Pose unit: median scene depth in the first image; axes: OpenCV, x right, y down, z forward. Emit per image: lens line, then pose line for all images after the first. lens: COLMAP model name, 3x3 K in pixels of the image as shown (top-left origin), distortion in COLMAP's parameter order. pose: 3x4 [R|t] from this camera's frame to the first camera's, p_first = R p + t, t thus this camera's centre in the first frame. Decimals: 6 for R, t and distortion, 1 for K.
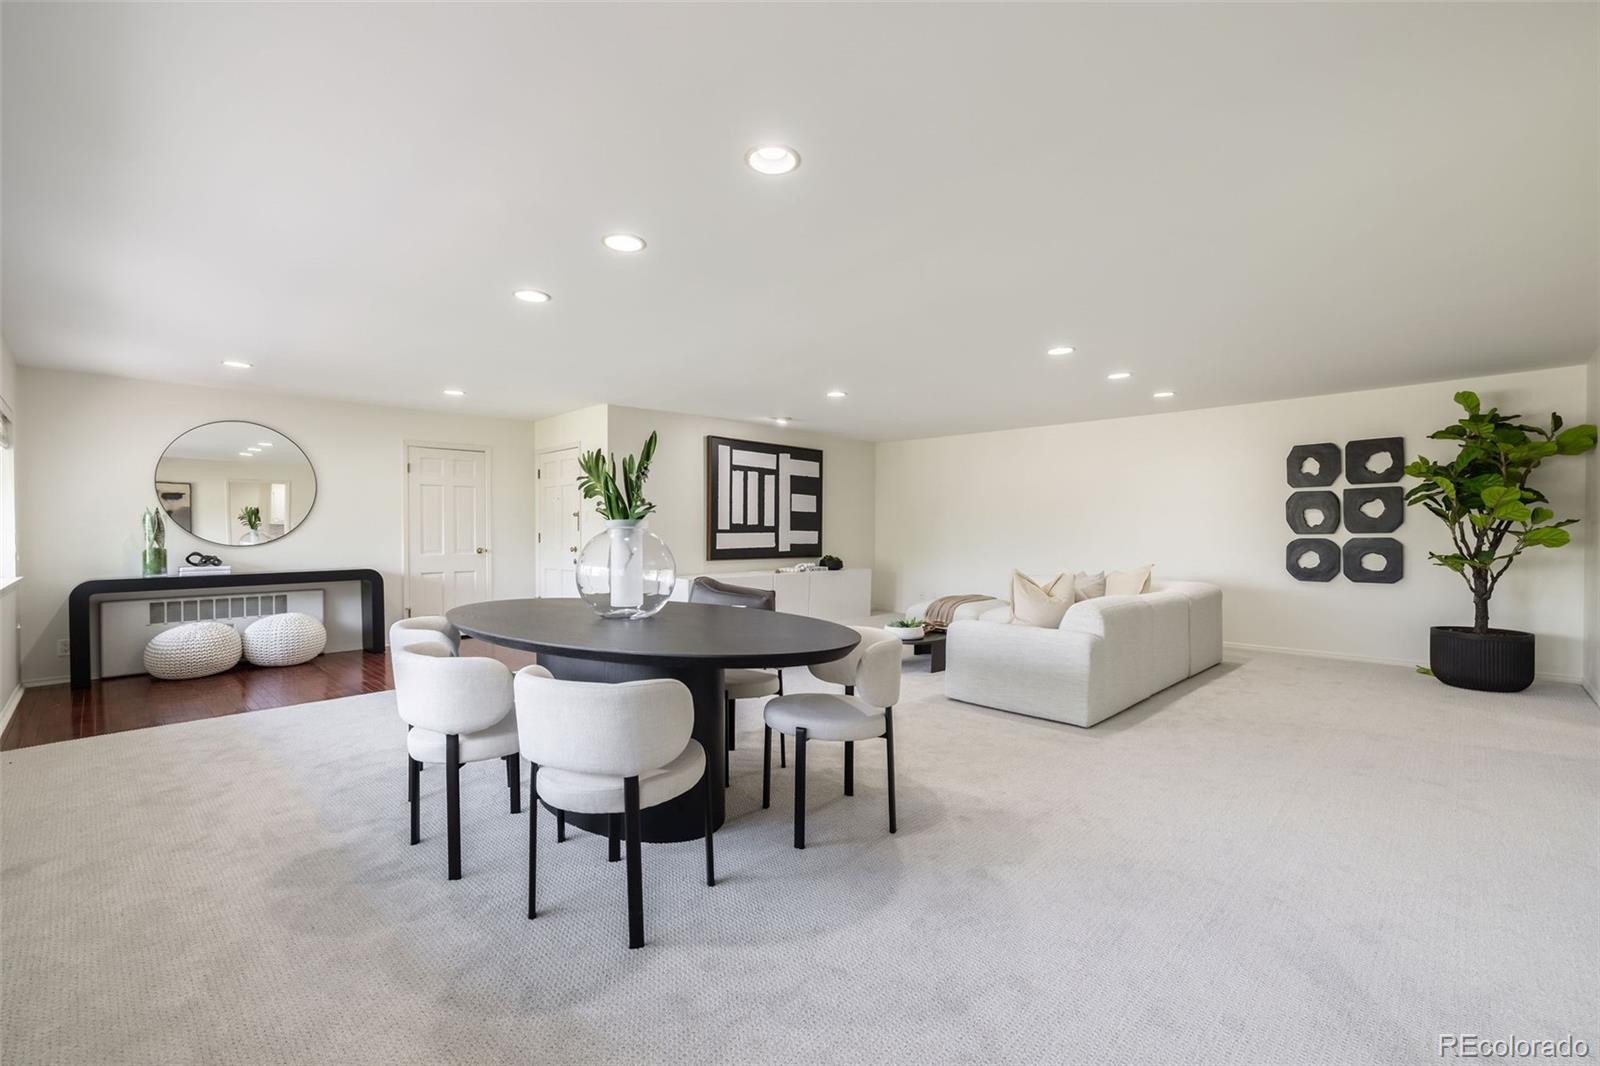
lens RADIAL K [[681.5, 0, 800.0], [0, 681.5, 533.0], [0, 0, 1]] dist [0.004386, 0.000484]
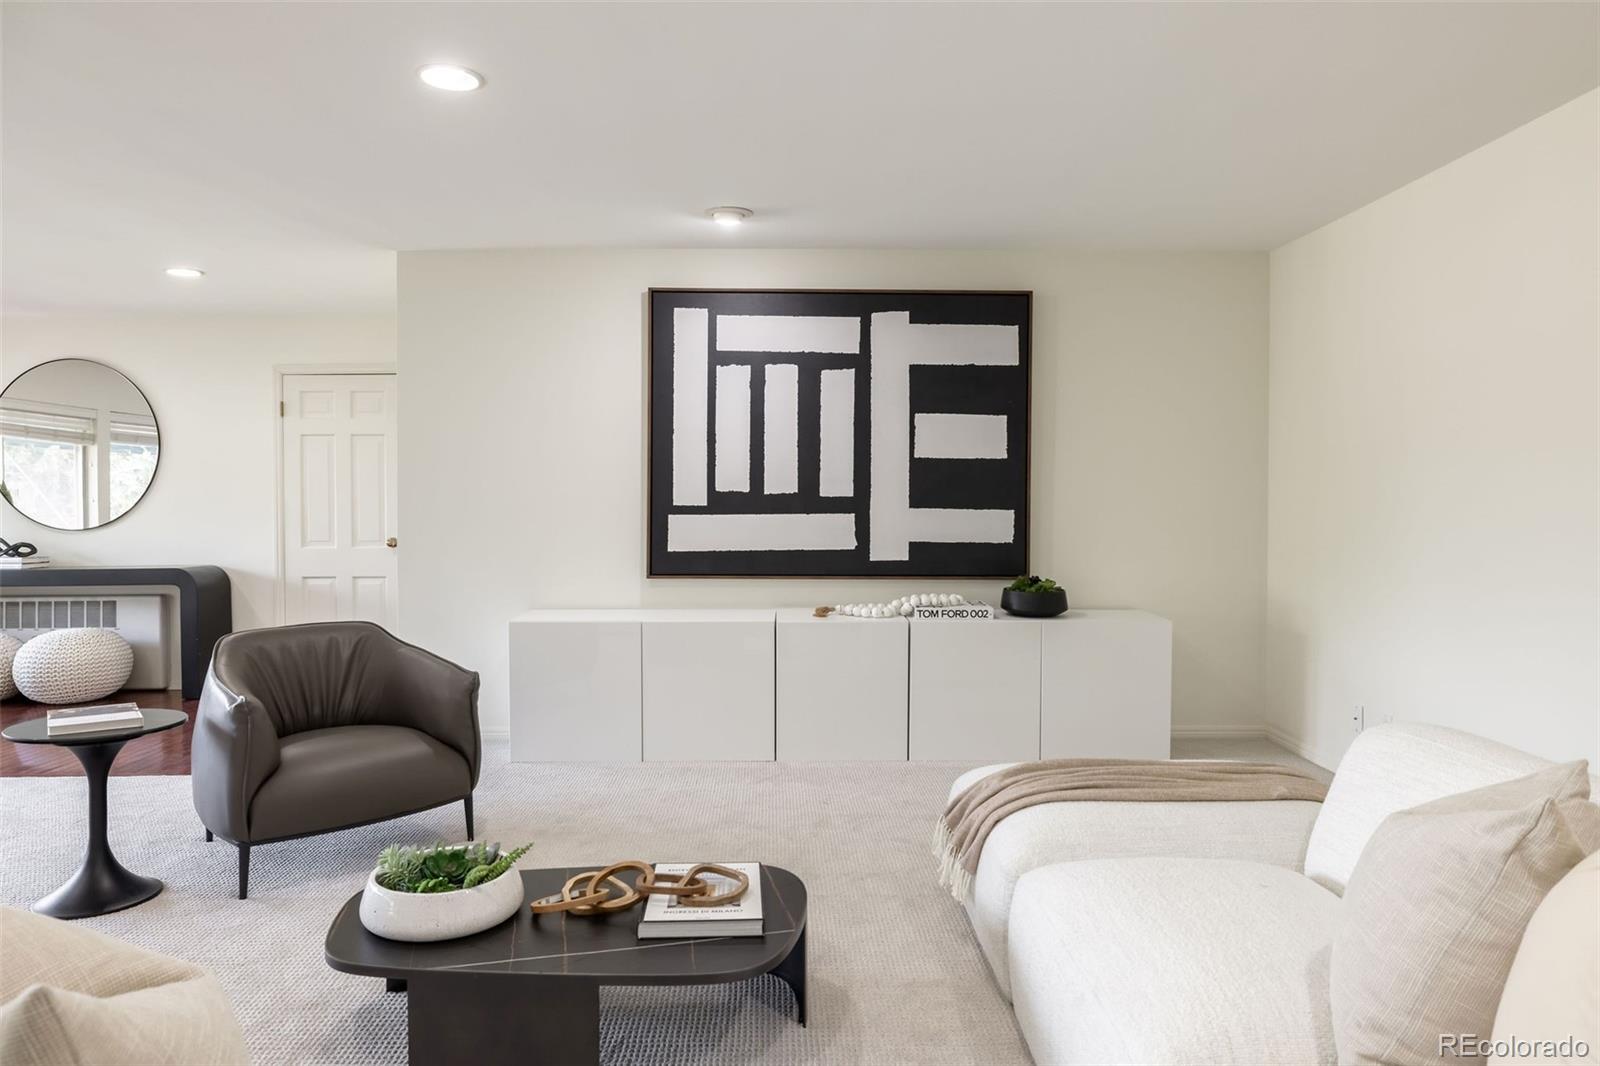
lens RADIAL K [[1016.1, 0, 805.3], [0, 1016.1, 523.3], [0, 0, 1]] dist [0.000151, 0.000451]
pose [[0.714886, 0.010466, -0.699163, 0.466418], [-0.000693, 0.999898, 0.014259, -0.004138], [0.699241, -0.009709, 0.714820, 0.724391]]
